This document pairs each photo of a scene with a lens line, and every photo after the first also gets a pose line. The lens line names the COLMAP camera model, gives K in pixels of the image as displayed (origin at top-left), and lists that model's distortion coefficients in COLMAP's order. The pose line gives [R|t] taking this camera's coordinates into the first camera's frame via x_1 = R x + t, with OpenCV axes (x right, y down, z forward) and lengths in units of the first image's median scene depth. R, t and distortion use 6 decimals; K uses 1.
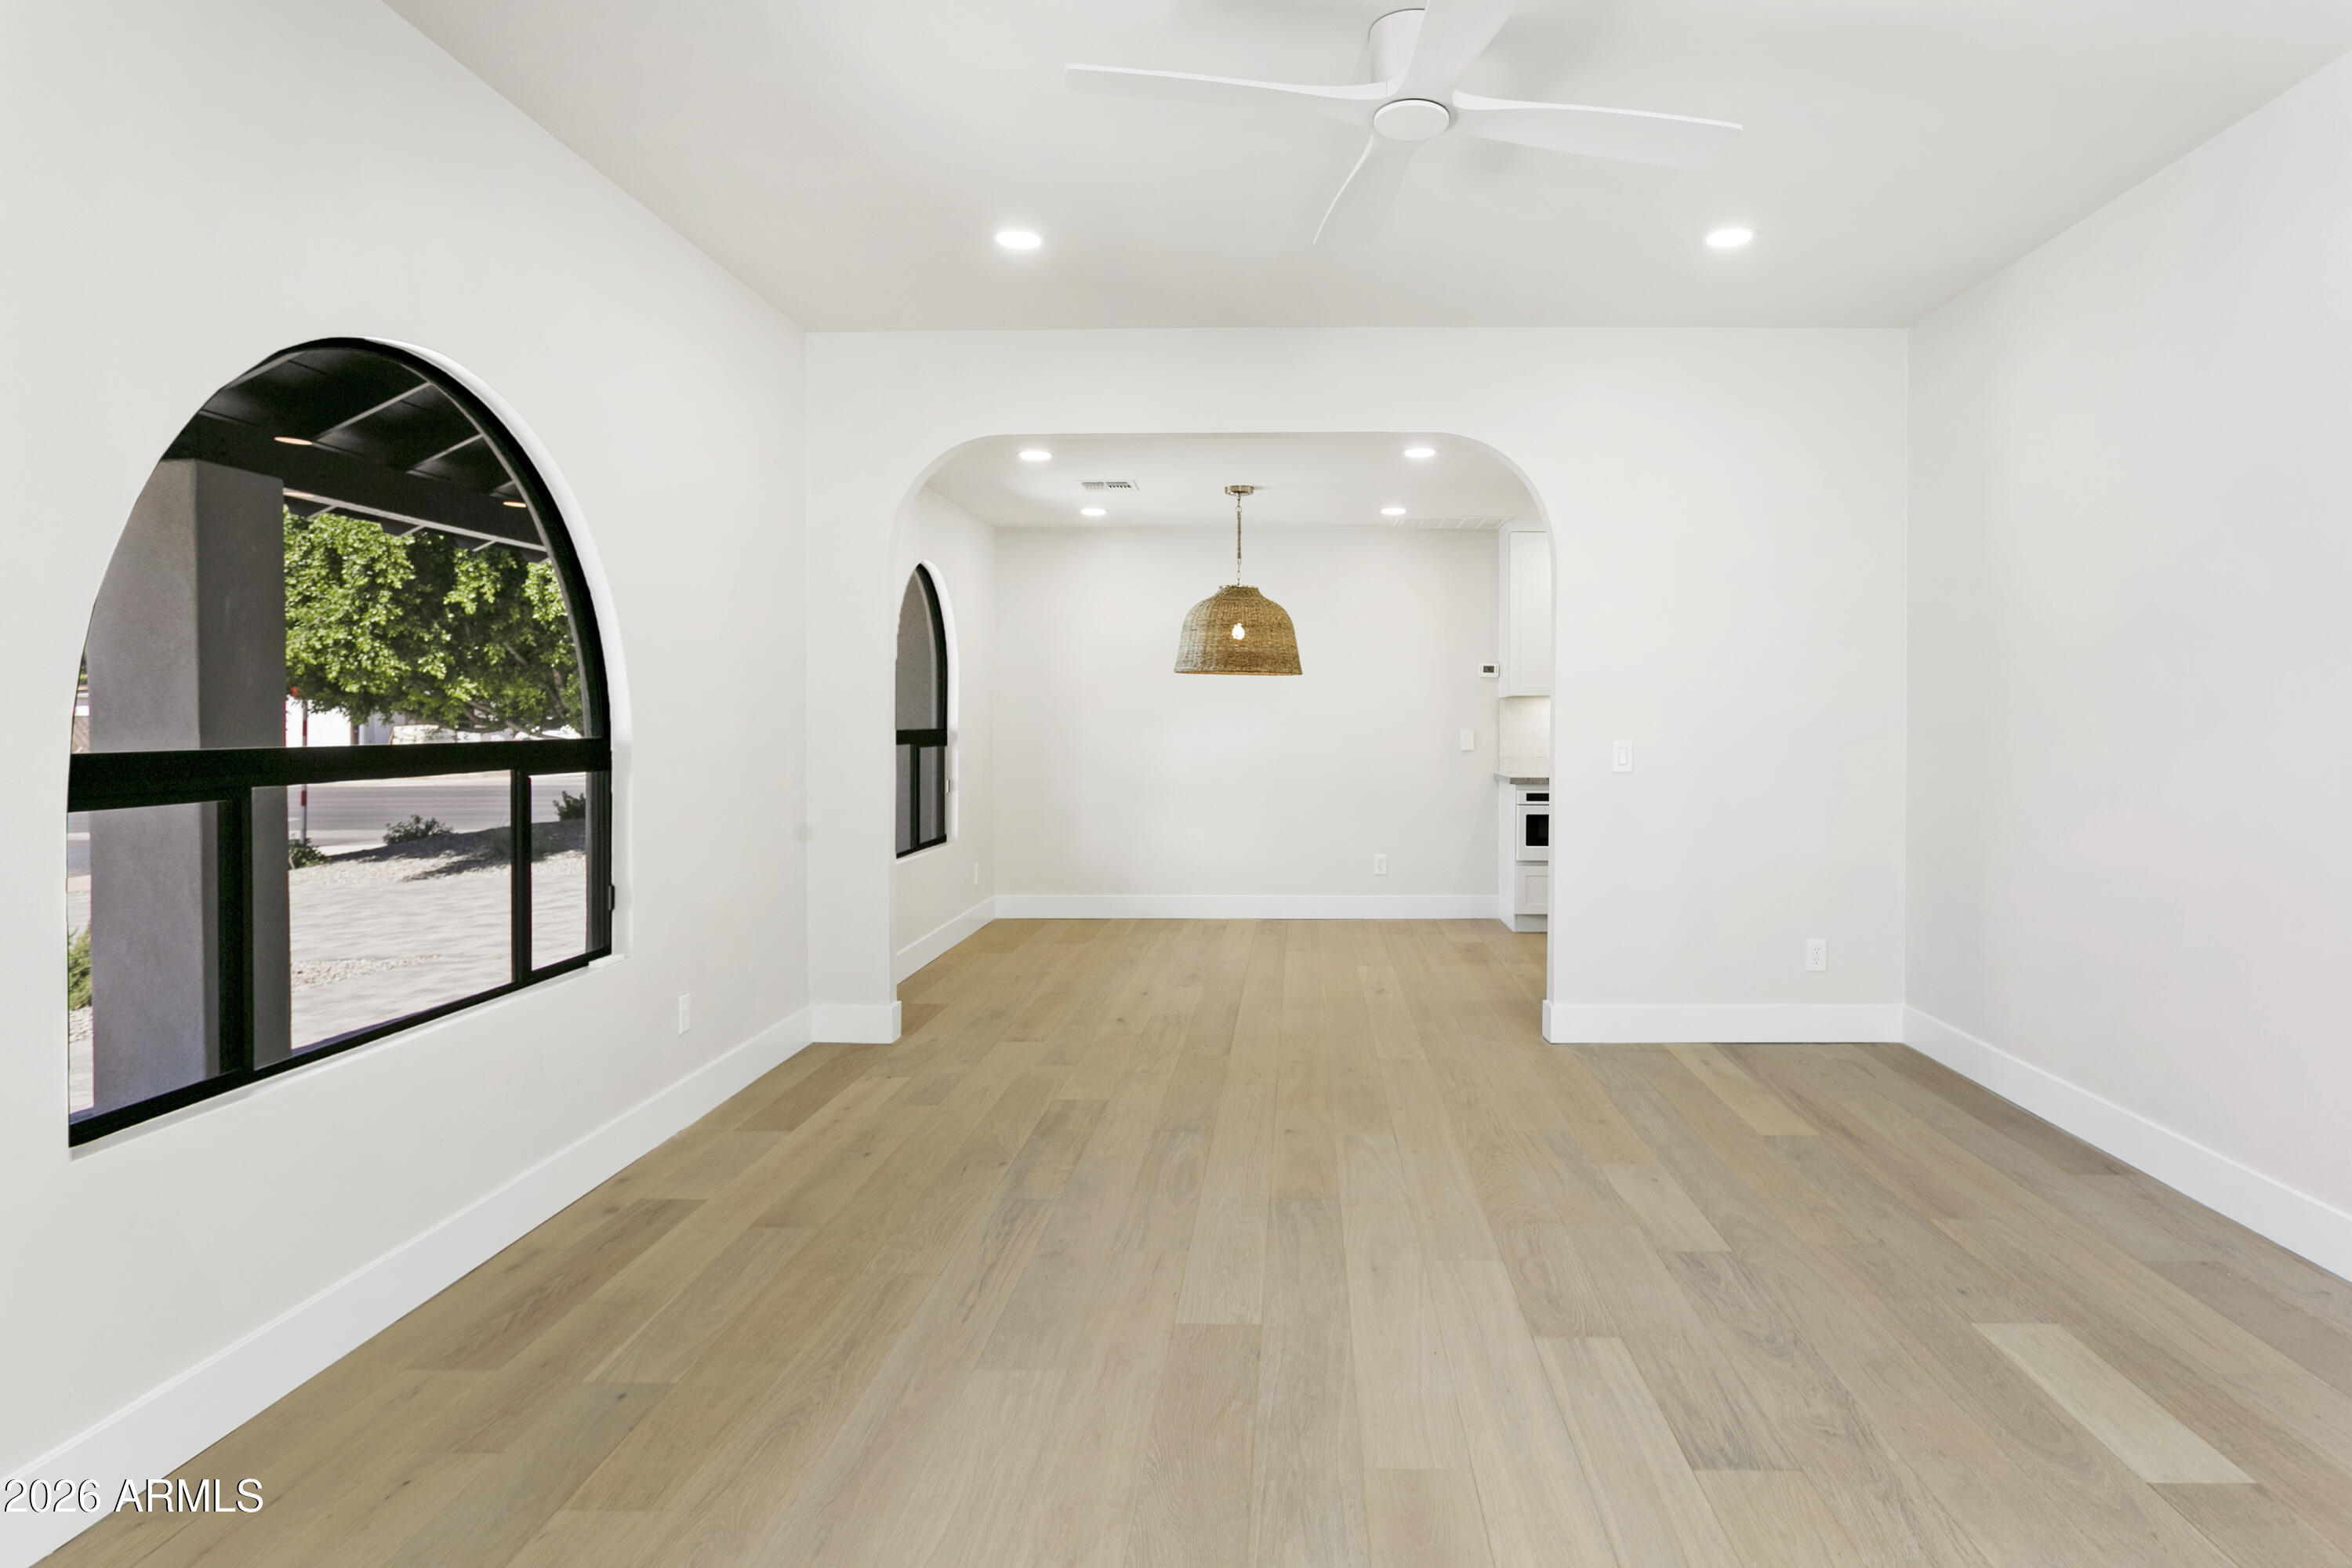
lens RADIAL K [[1368.8, 0, 1252.0], [0, 1368.8, 741.2], [0, 0, 1]] dist [-0.006605, -0.001199]
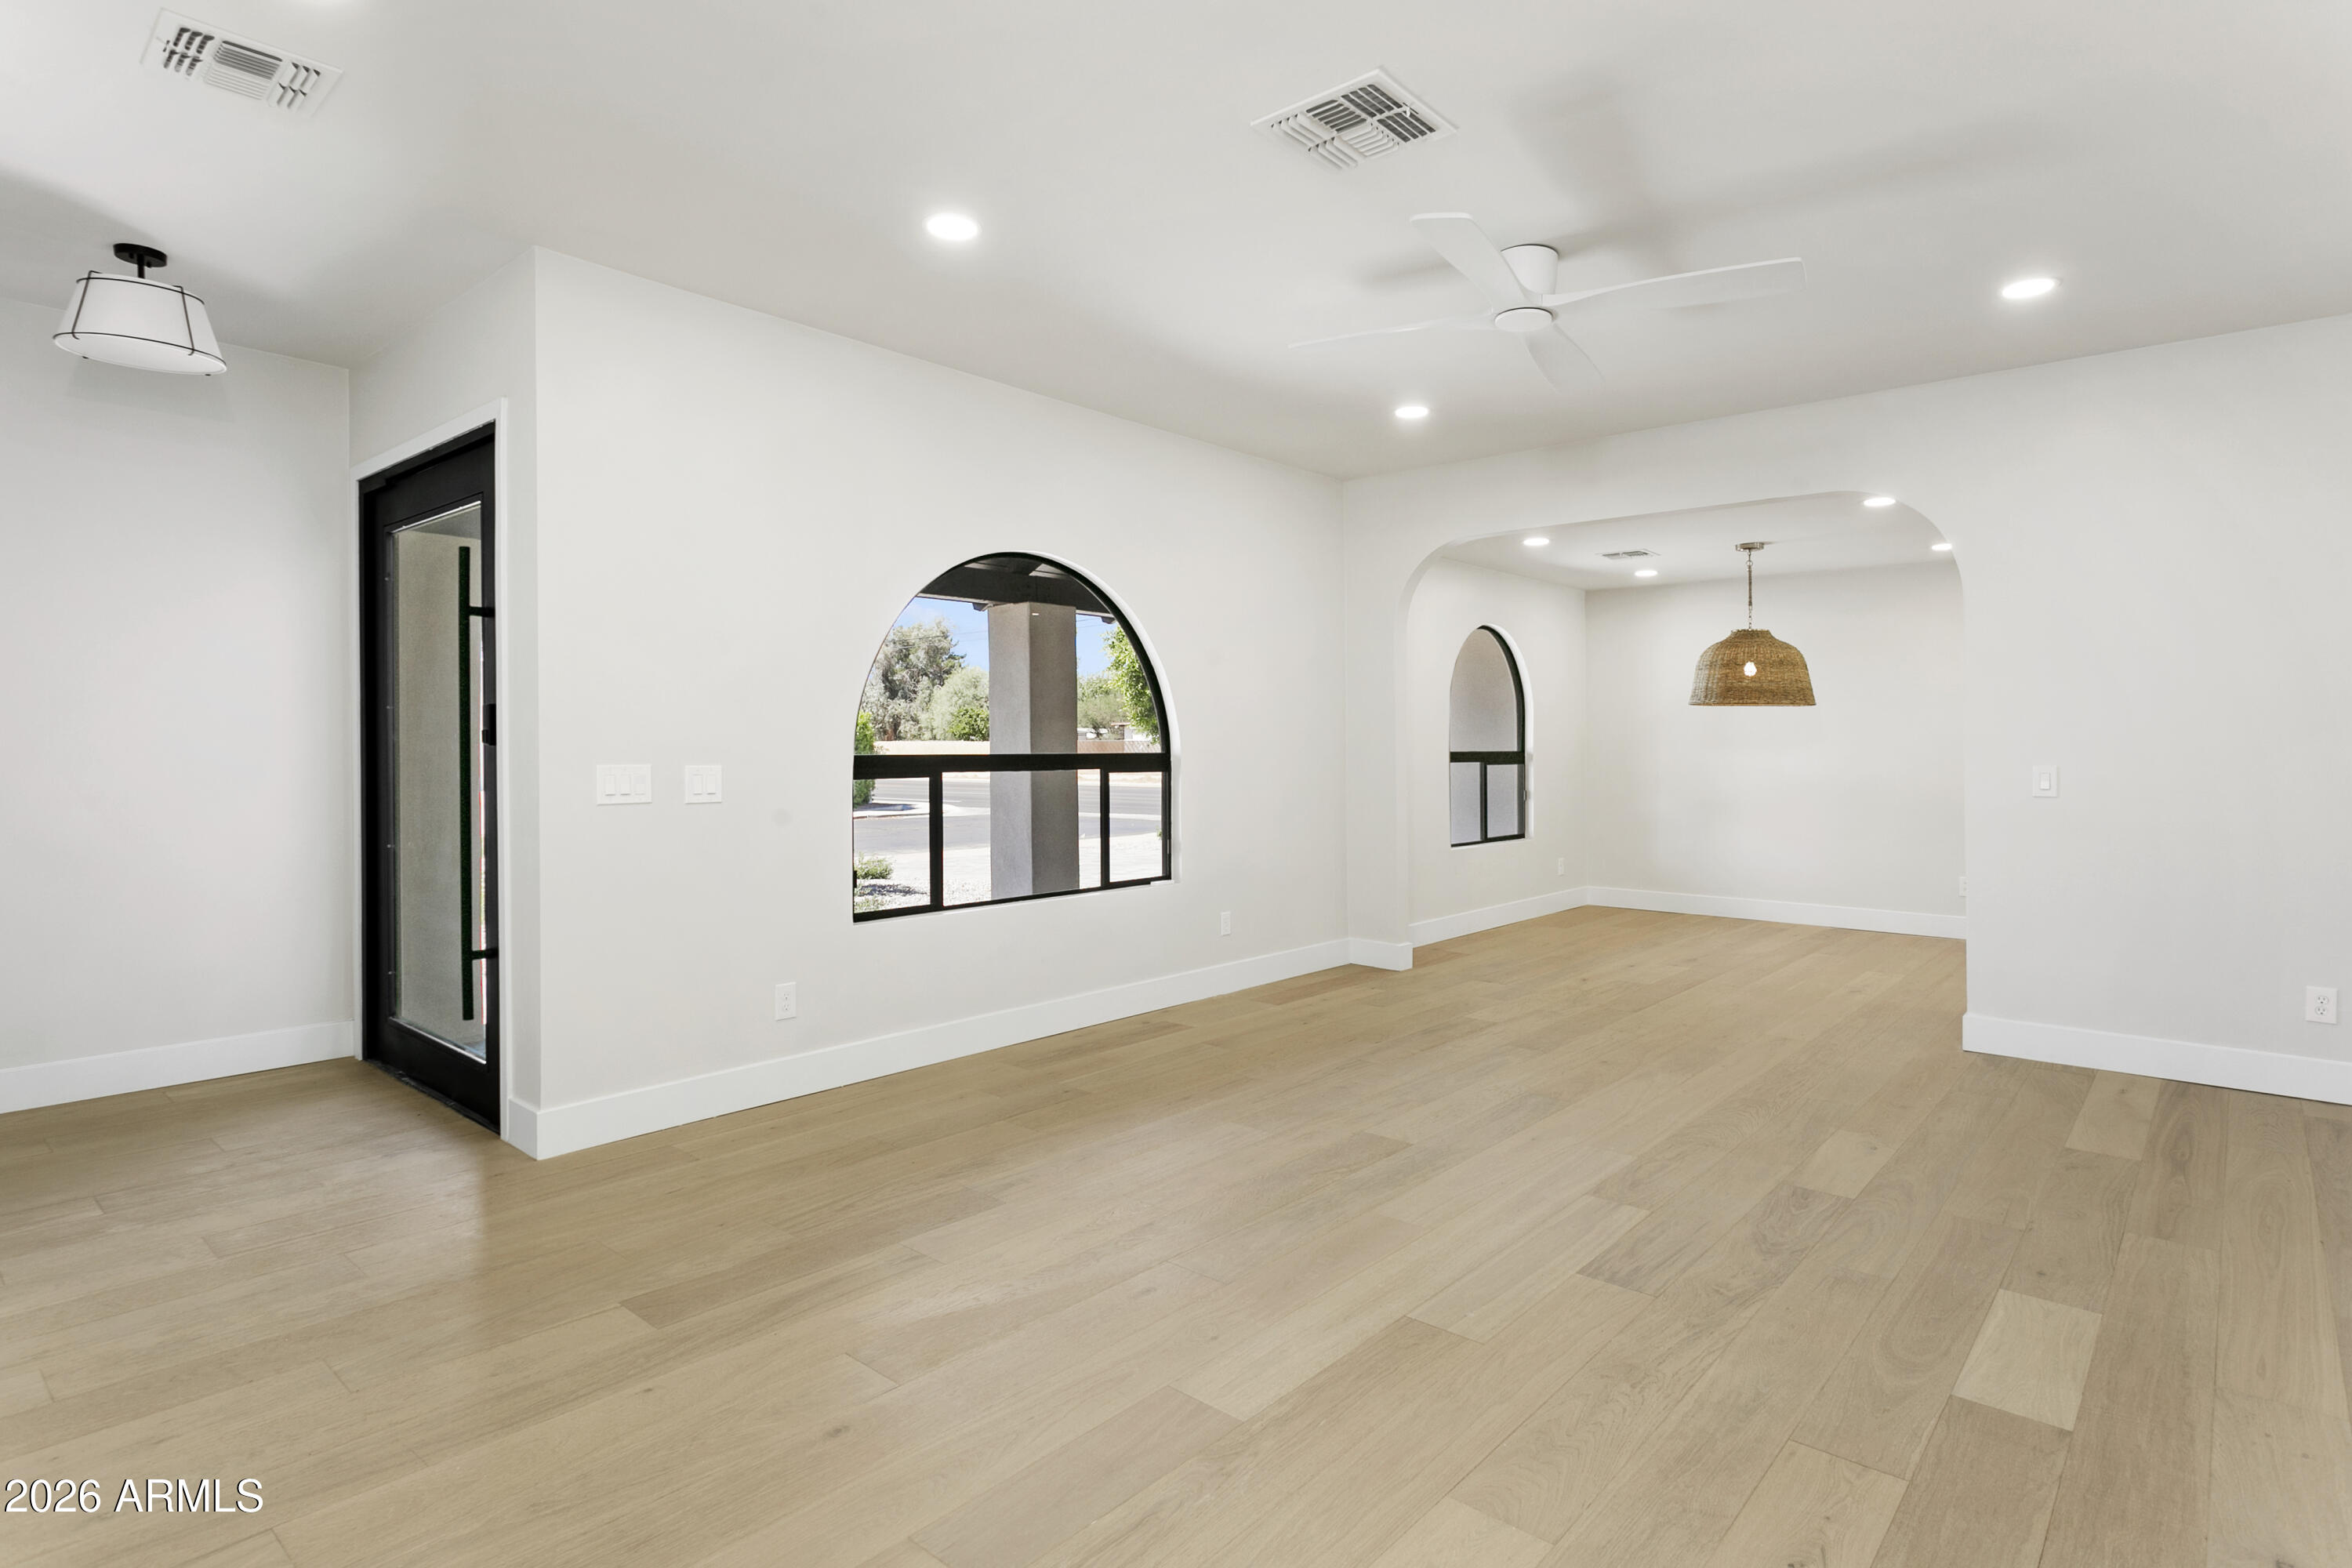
lens RADIAL K [[1130.1, 0, 1158.1], [0, 1130.1, 771.7], [0, 0, 1]] dist [-0.012304, 0.000524]
pose [[0.772037, 0.018839, -0.635298, 0.415191], [-0.014153, 0.999822, 0.012449, 0.003447], [0.635420, -0.000619, 0.772167, -0.101149]]
